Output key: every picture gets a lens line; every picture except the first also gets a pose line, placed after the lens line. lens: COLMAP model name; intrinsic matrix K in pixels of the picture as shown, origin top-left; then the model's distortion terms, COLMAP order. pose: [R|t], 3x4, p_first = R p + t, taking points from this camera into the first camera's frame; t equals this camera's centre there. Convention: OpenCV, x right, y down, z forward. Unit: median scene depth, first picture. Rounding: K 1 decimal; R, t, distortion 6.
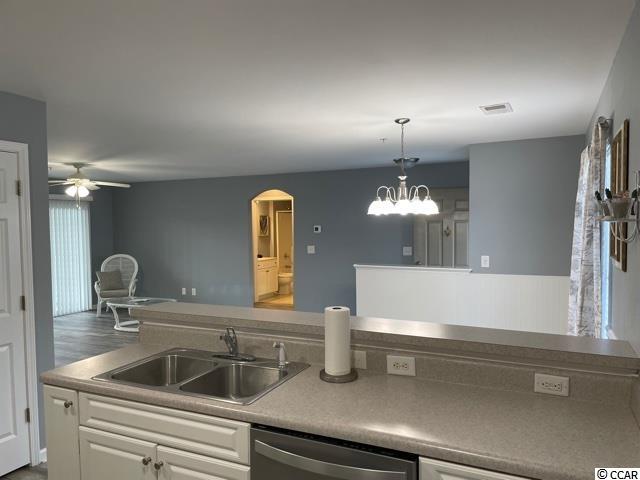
lens RADIAL K [[478.5, 0, 322.4], [0, 478.5, 242.9], [0, 0, 1]] dist [0.085162, -0.105961]
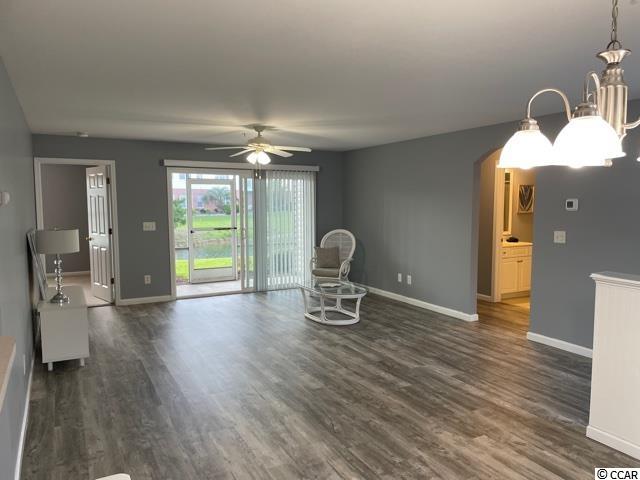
lens RADIAL K [[481.5, 0, 321.8], [0, 481.5, 241.6], [0, 0, 1]] dist [0.085217, -0.110496]
pose [[0.801772, 0.062344, -0.594369, 0.125738], [-0.031402, 0.997565, 0.062276, -0.011874], [0.596804, -0.031267, 0.801777, 0.349404]]
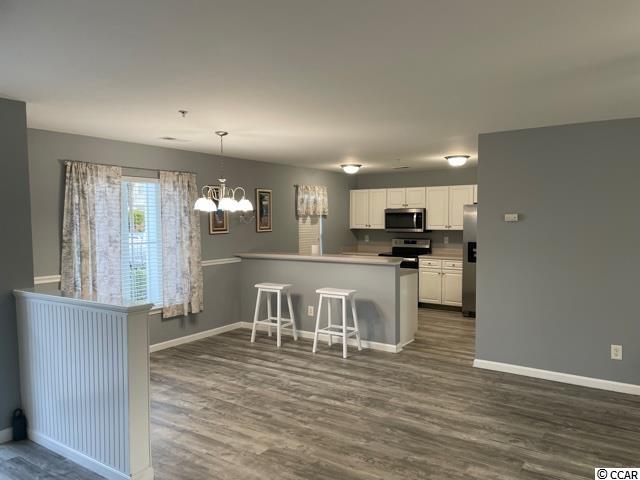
lens RADIAL K [[481.5, 0, 321.8], [0, 481.5, 241.6], [0, 0, 1]] dist [0.085217, -0.110496]
pose [[-0.986385, 0.009656, 0.164171, -0.163812], [0.024202, 0.995928, 0.086838, -0.047991], [-0.162664, 0.089629, -0.982602, 1.273371]]
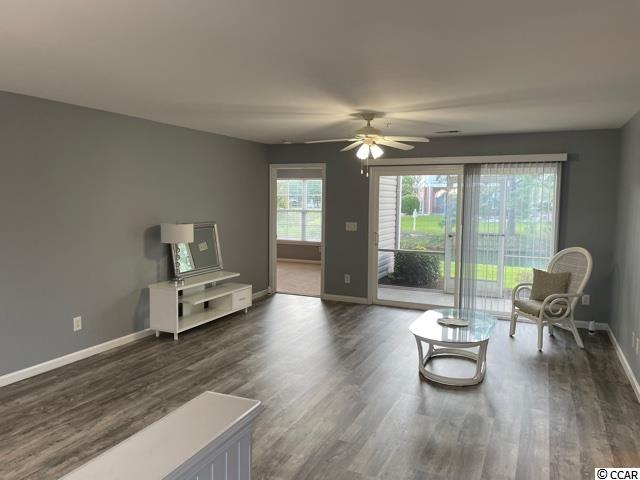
lens RADIAL K [[478.5, 0, 322.4], [0, 478.5, 242.9], [0, 0, 1]] dist [0.085162, -0.105961]
pose [[0.007846, 0.111669, -0.993714, 0.242776], [-0.049018, 0.992593, 0.111156, -0.046058], [0.998767, 0.047838, 0.013262, 0.918125]]
